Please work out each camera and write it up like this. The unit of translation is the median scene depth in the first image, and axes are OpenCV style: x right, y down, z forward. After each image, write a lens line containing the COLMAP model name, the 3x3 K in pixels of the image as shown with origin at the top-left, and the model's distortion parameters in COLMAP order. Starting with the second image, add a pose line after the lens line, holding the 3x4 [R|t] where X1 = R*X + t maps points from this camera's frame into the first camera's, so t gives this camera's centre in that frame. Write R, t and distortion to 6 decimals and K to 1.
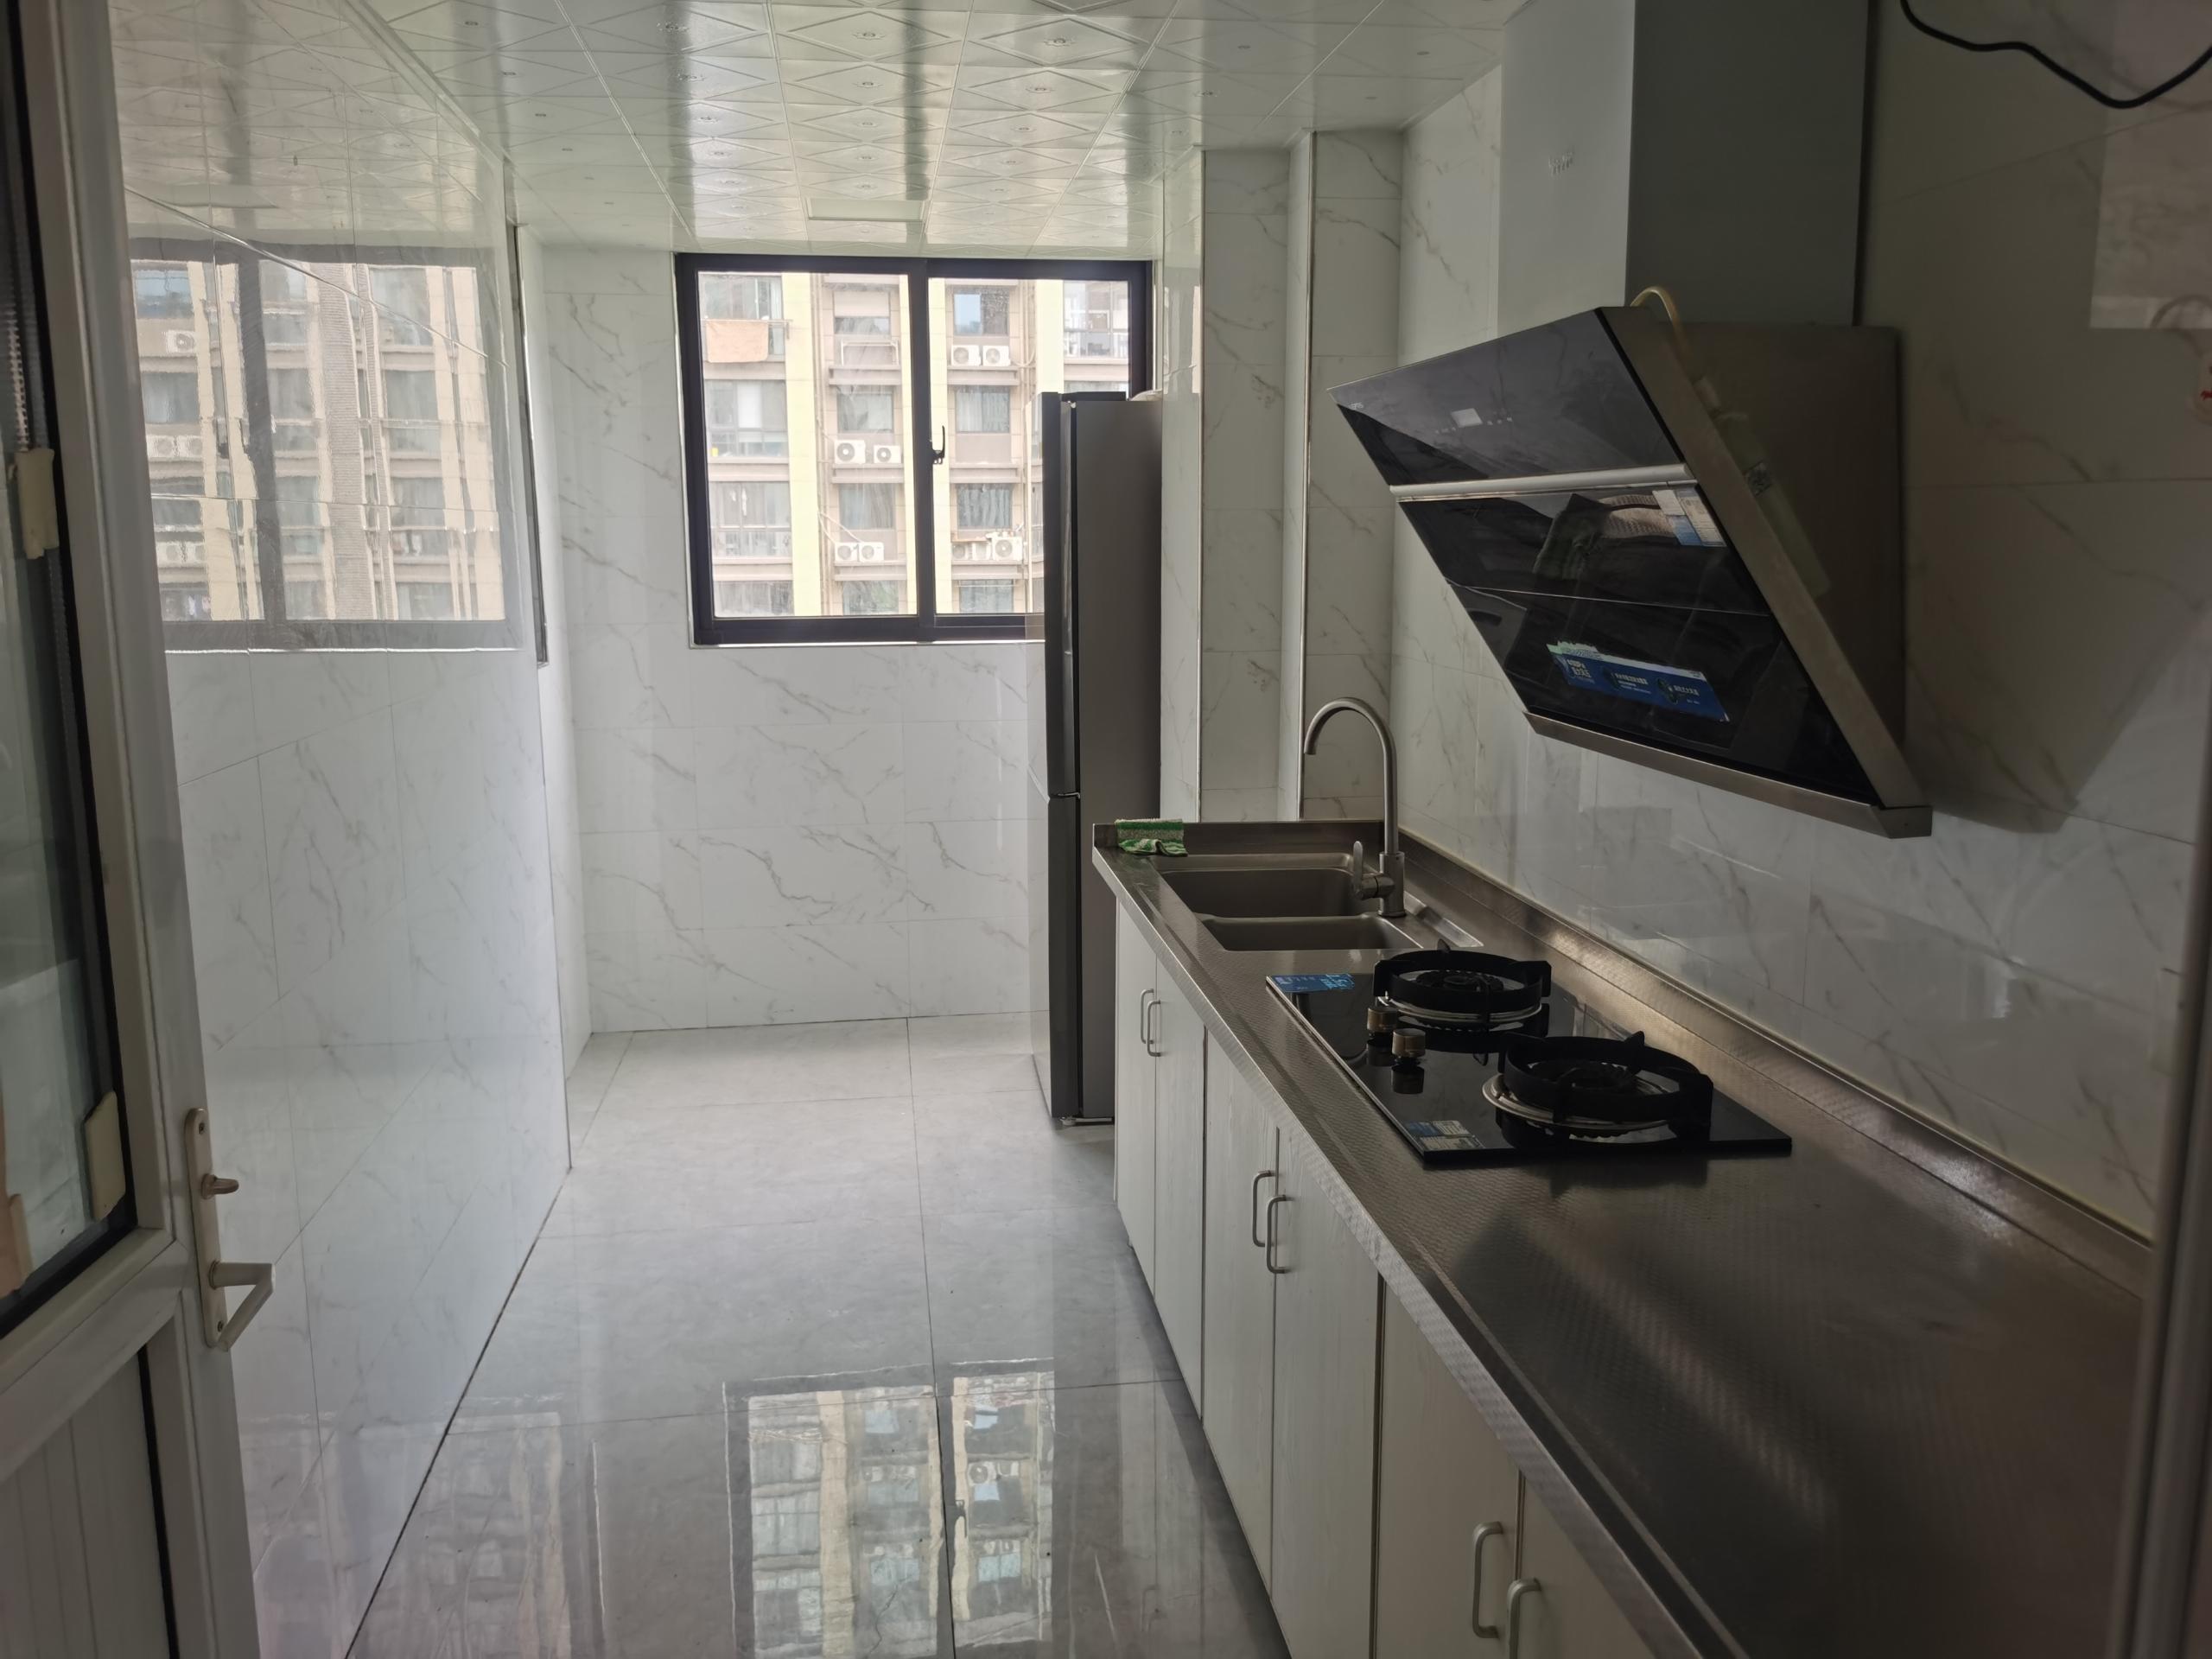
lens RADIAL K [[1725.9, 0, 1106.0], [0, 1725.9, 829.5], [0, 0, 1]] dist [0.068363, -0.112698]
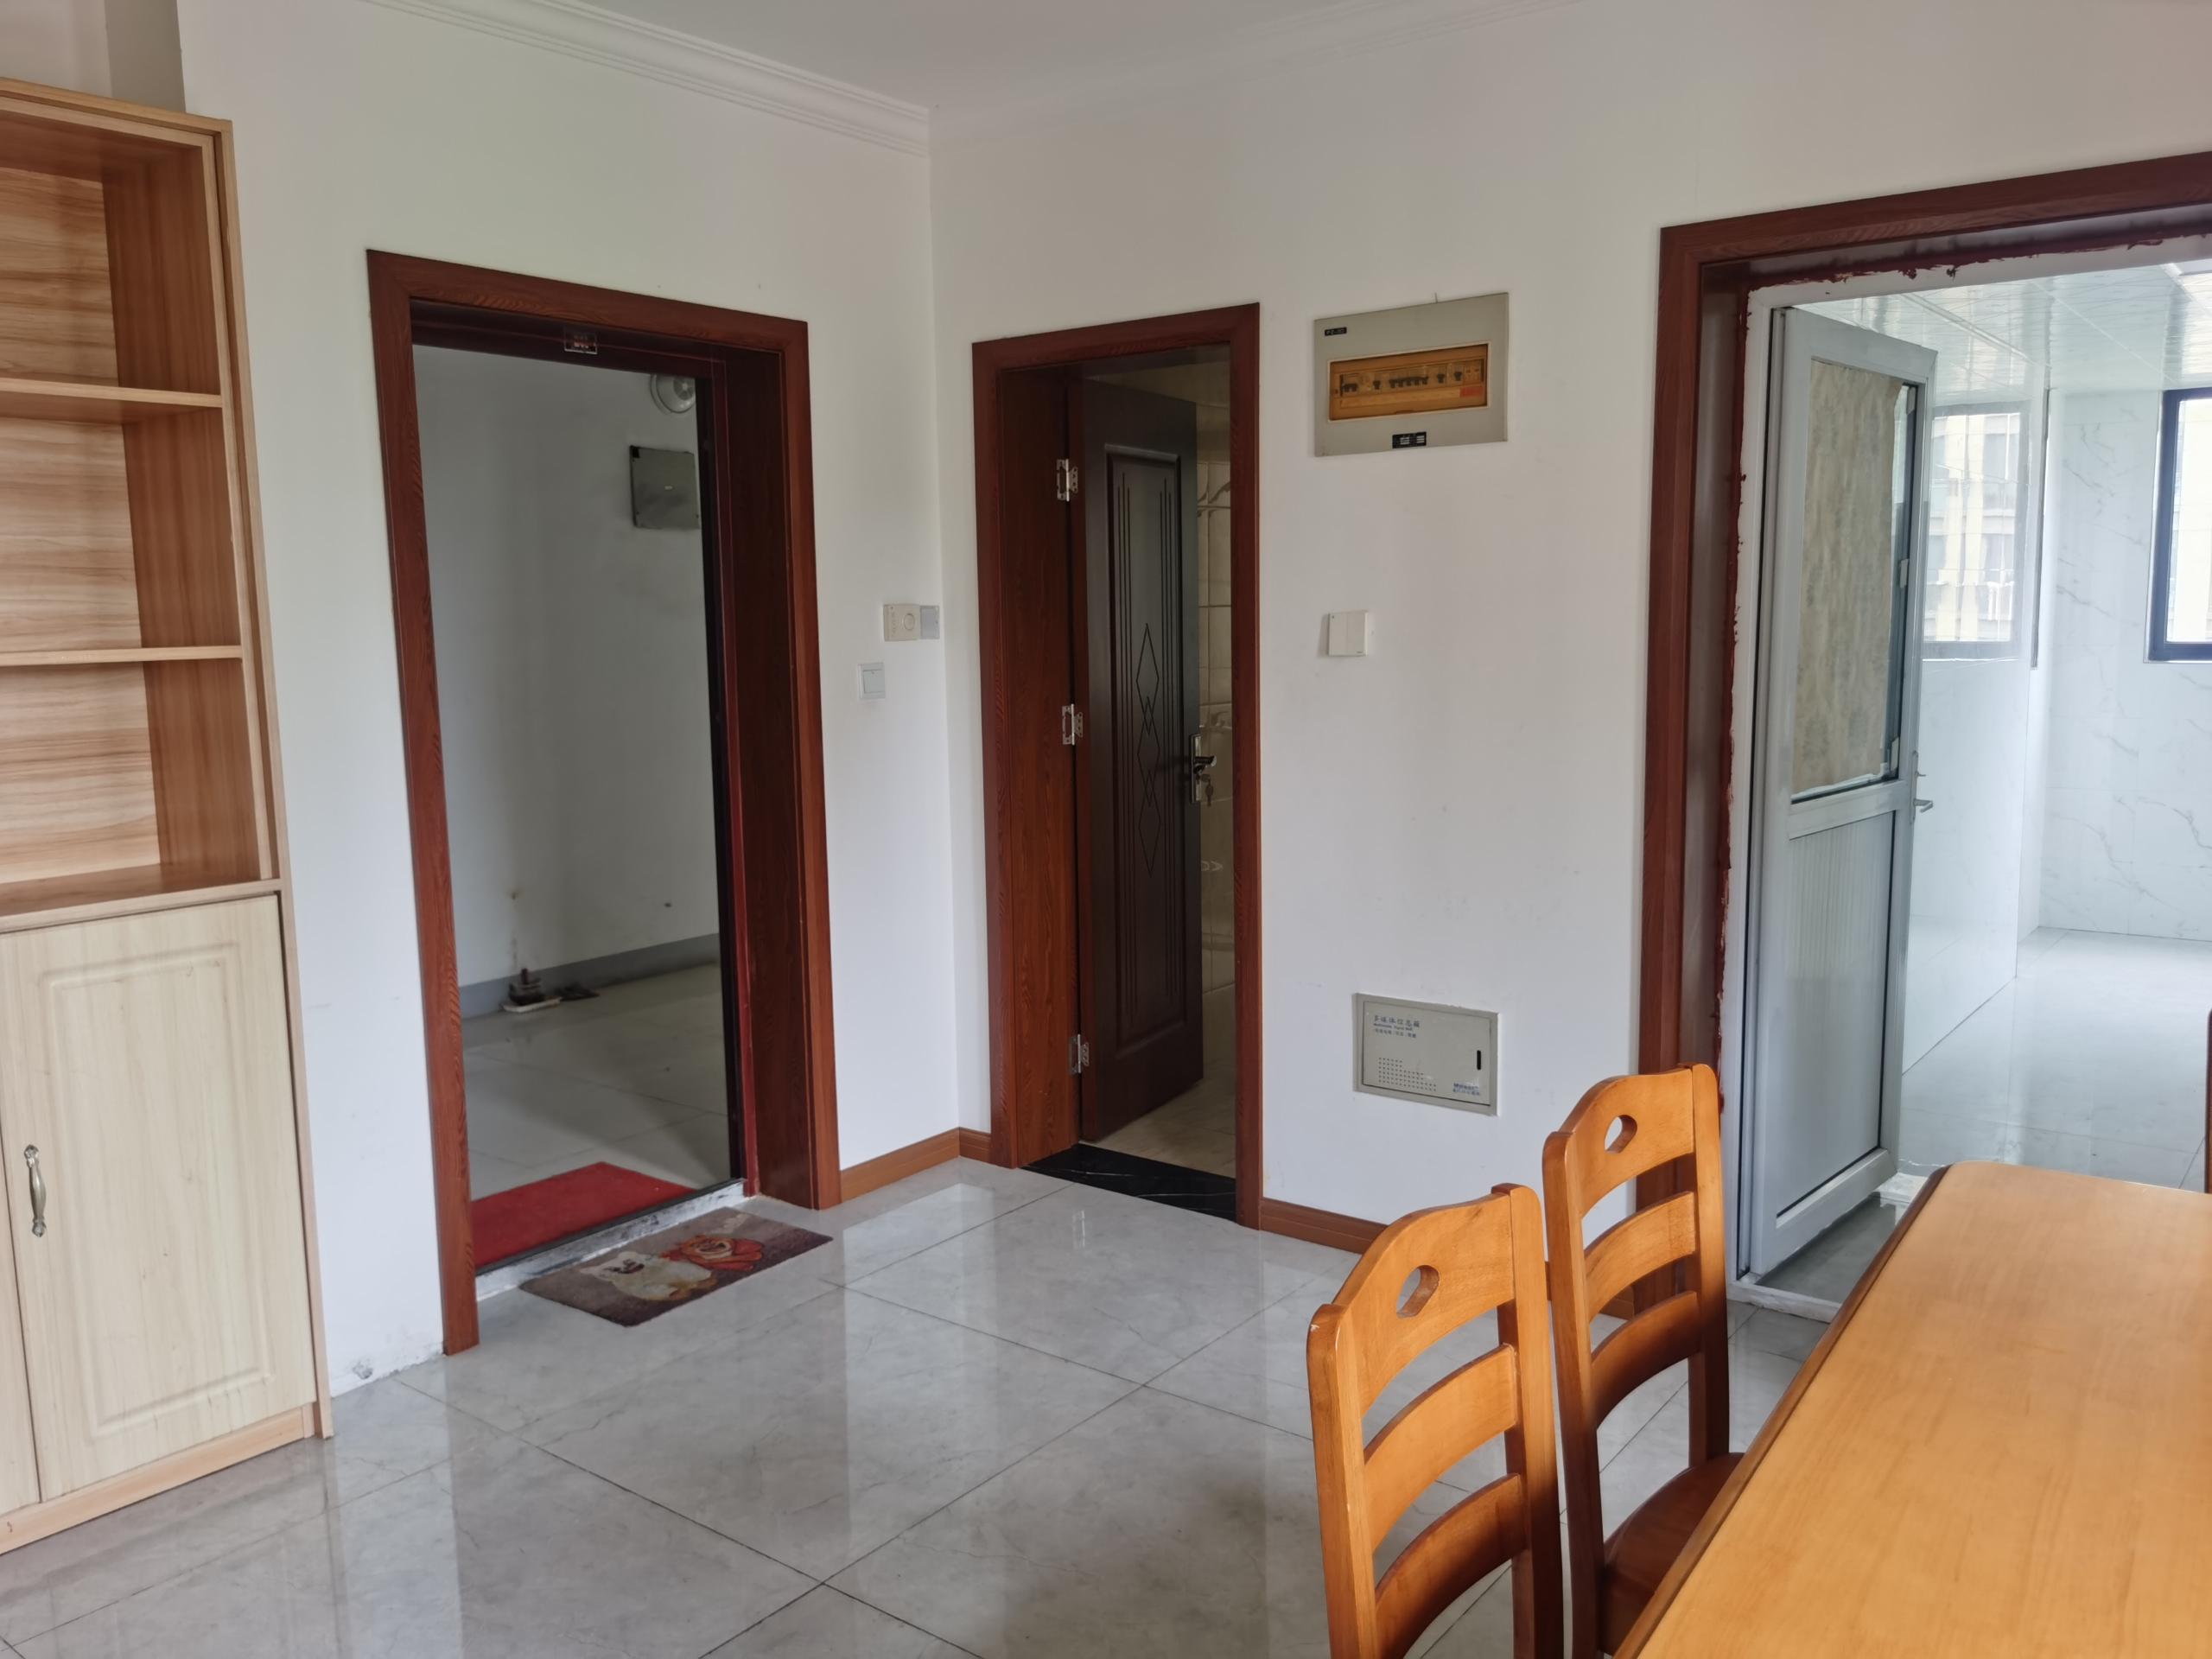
lens RADIAL K [[1725.9, 0, 1106.0], [0, 1725.9, 829.5], [0, 0, 1]] dist [0.068363, -0.112698]
pose [[0.696737, 0.086717, -0.712066, 0.273541], [-0.111803, 0.993663, 0.011614, 0.153269], [0.708560, 0.071519, 0.702017, -0.834316]]
